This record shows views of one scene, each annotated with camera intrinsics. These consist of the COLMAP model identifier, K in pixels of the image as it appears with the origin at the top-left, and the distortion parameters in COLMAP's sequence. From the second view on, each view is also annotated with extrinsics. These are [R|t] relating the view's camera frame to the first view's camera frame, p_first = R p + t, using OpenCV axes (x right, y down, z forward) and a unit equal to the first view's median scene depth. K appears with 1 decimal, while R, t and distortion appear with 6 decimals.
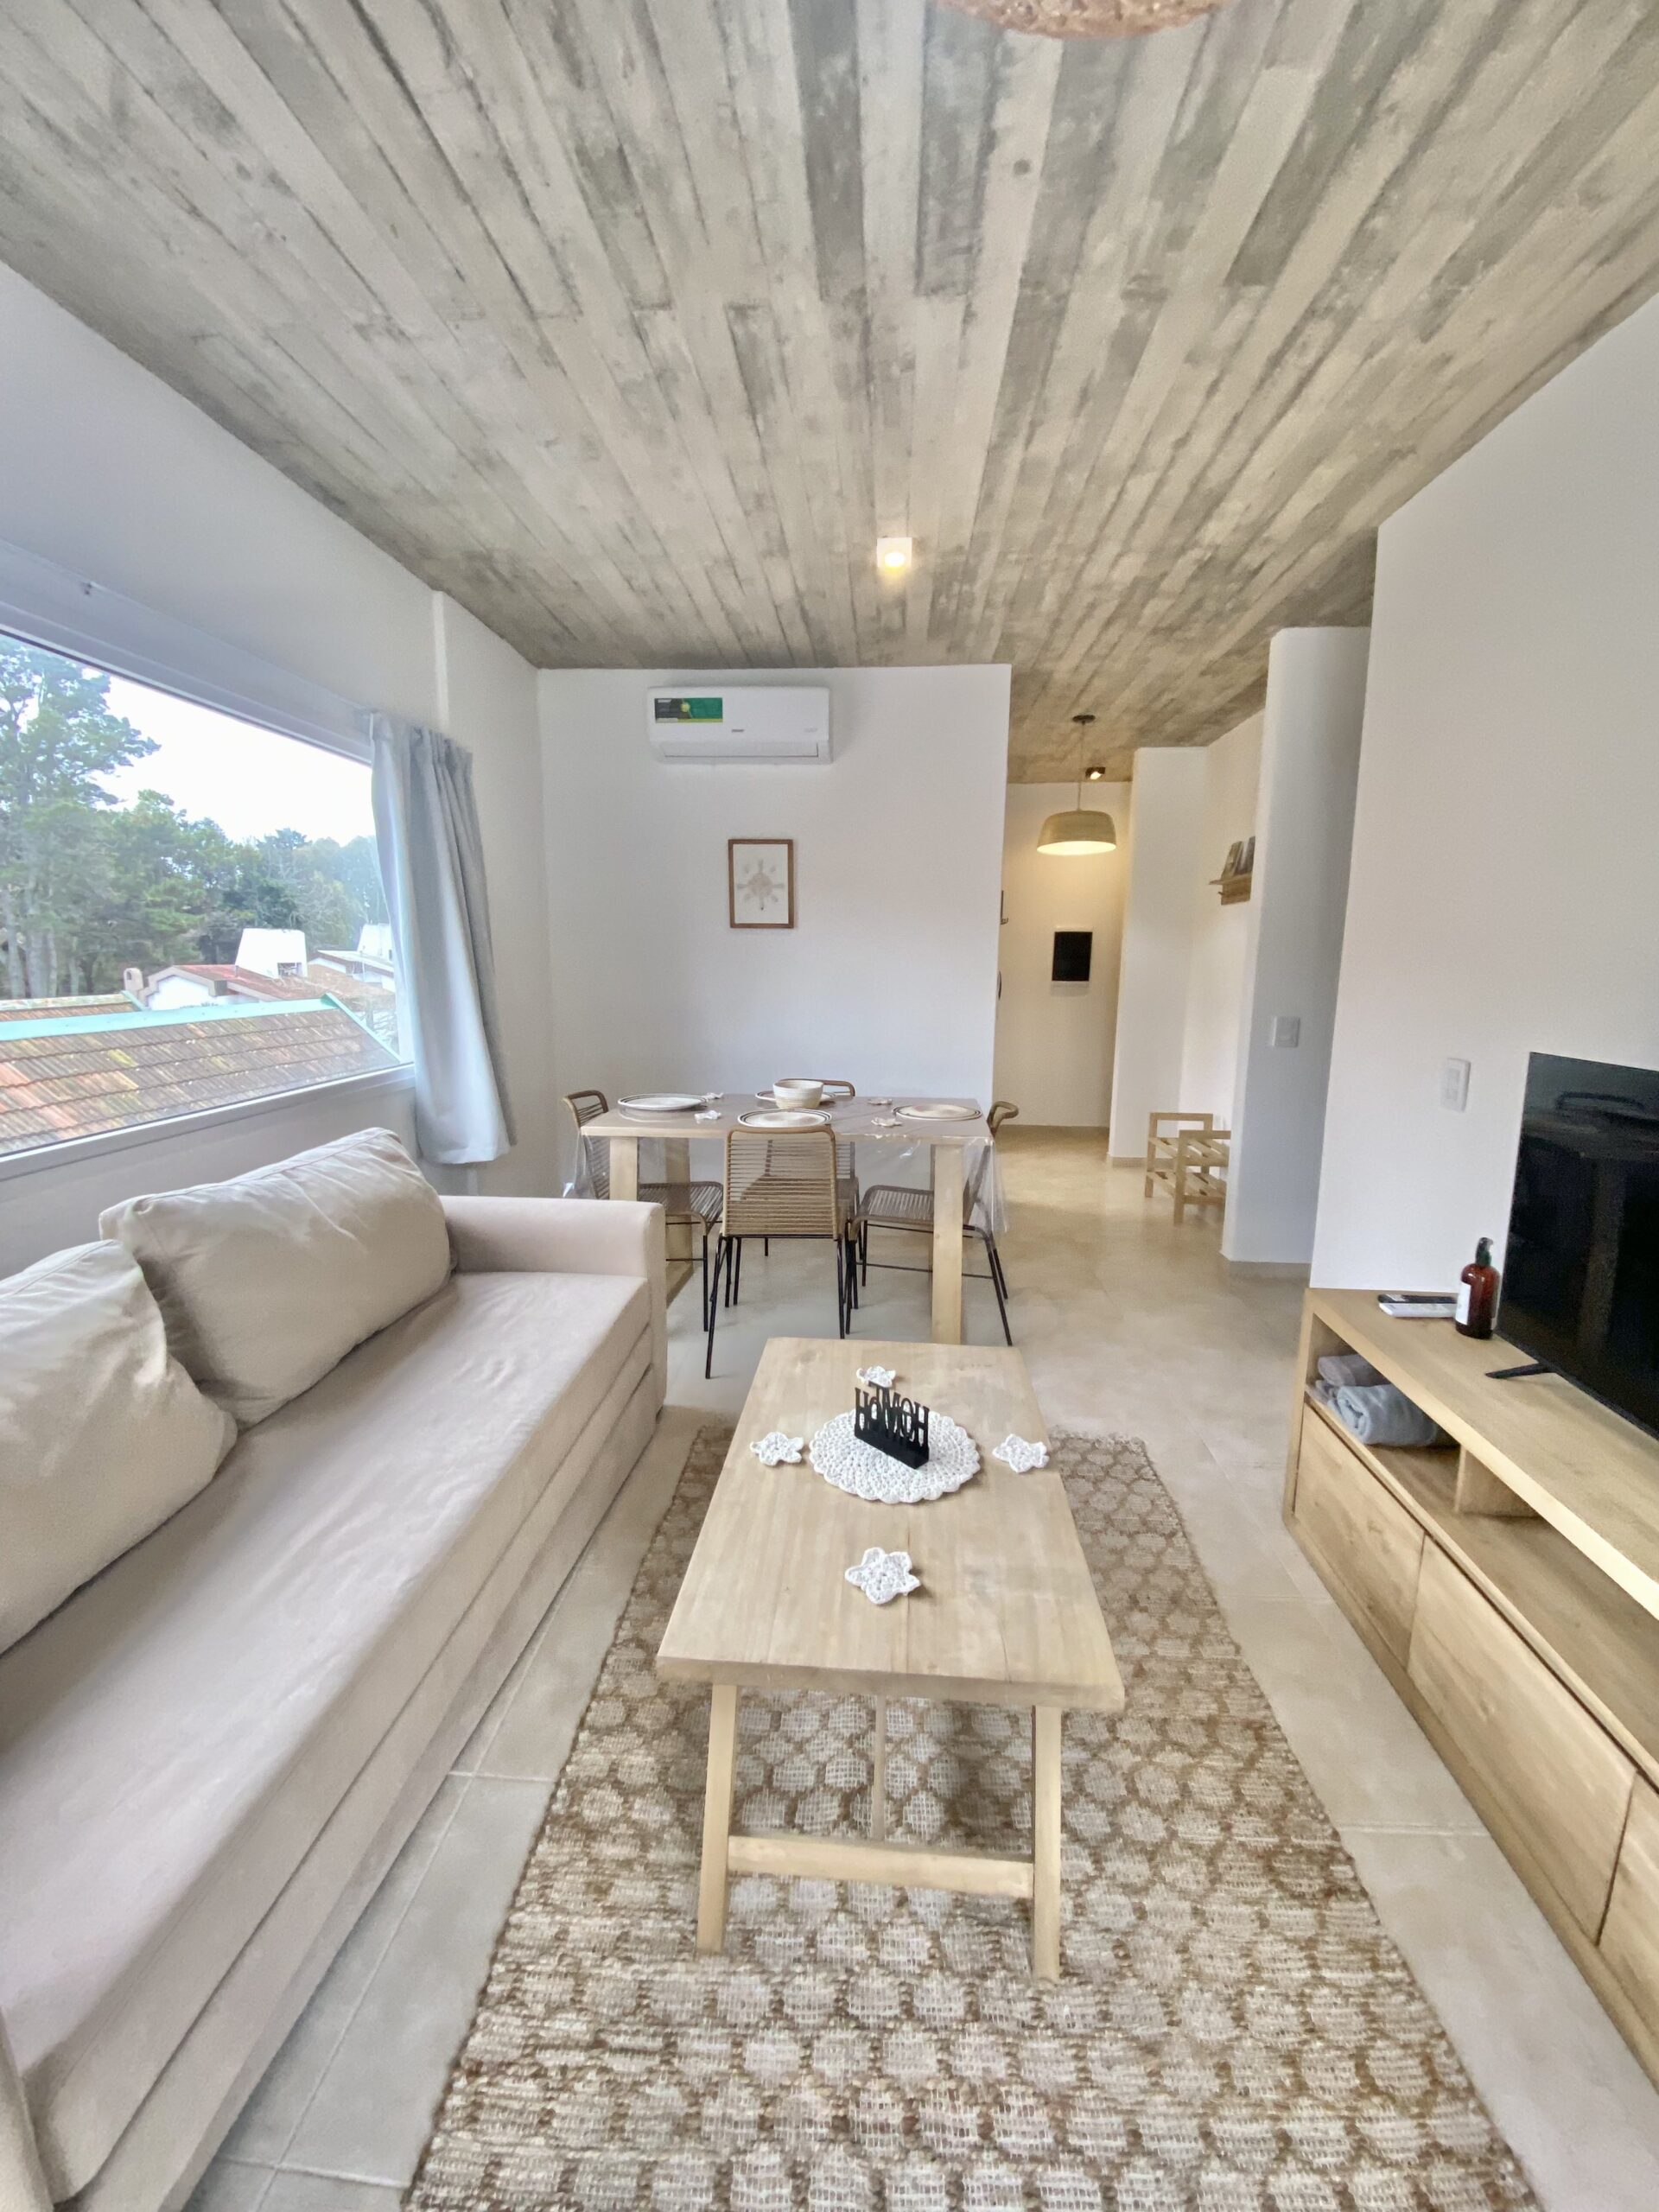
lens RADIAL K [[888.4, 0, 835.7], [0, 888.4, 1097.1], [0, 0, 1]] dist [0.001050, -0.013869]
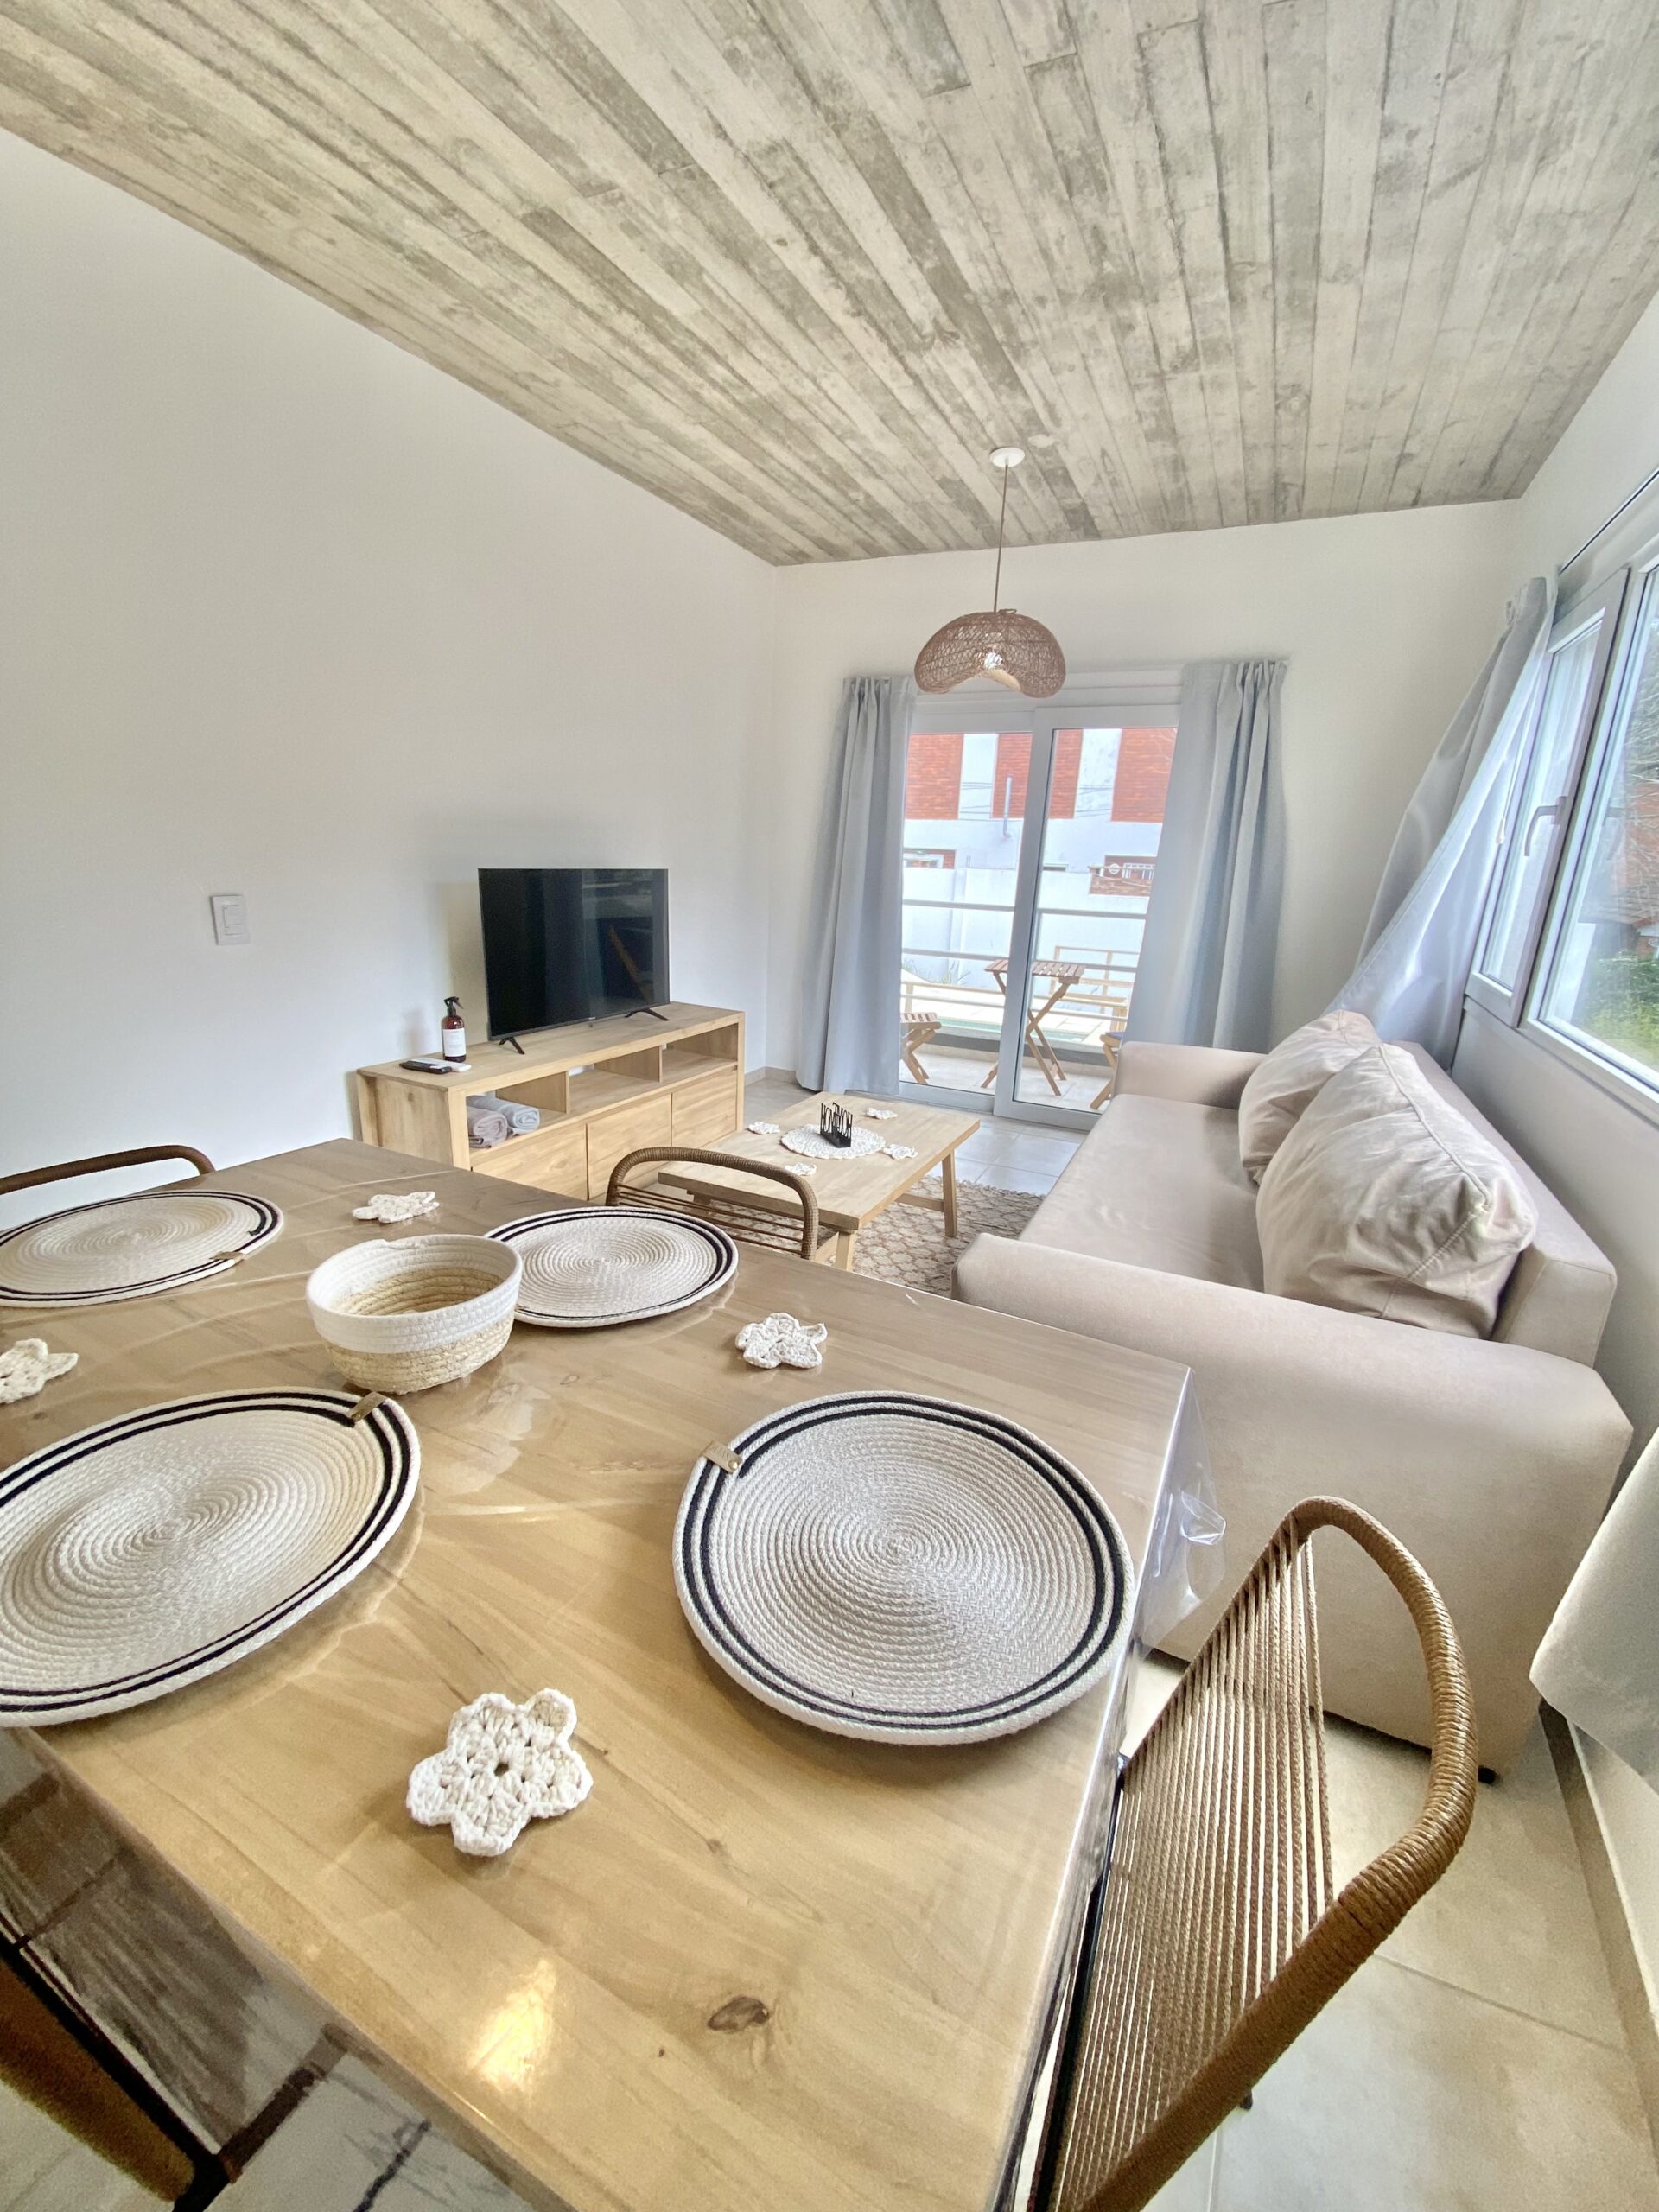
lens RADIAL K [[905.0, 0, 826.5], [0, 905.0, 1103.5], [0, 0, 1]] dist [0.013629, -0.017711]
pose [[-0.923700, -0.149130, 0.352900, -0.450542], [0.009308, 0.912123, 0.409811, -0.312123], [-0.383003, 0.381828, -0.841140, 2.142059]]
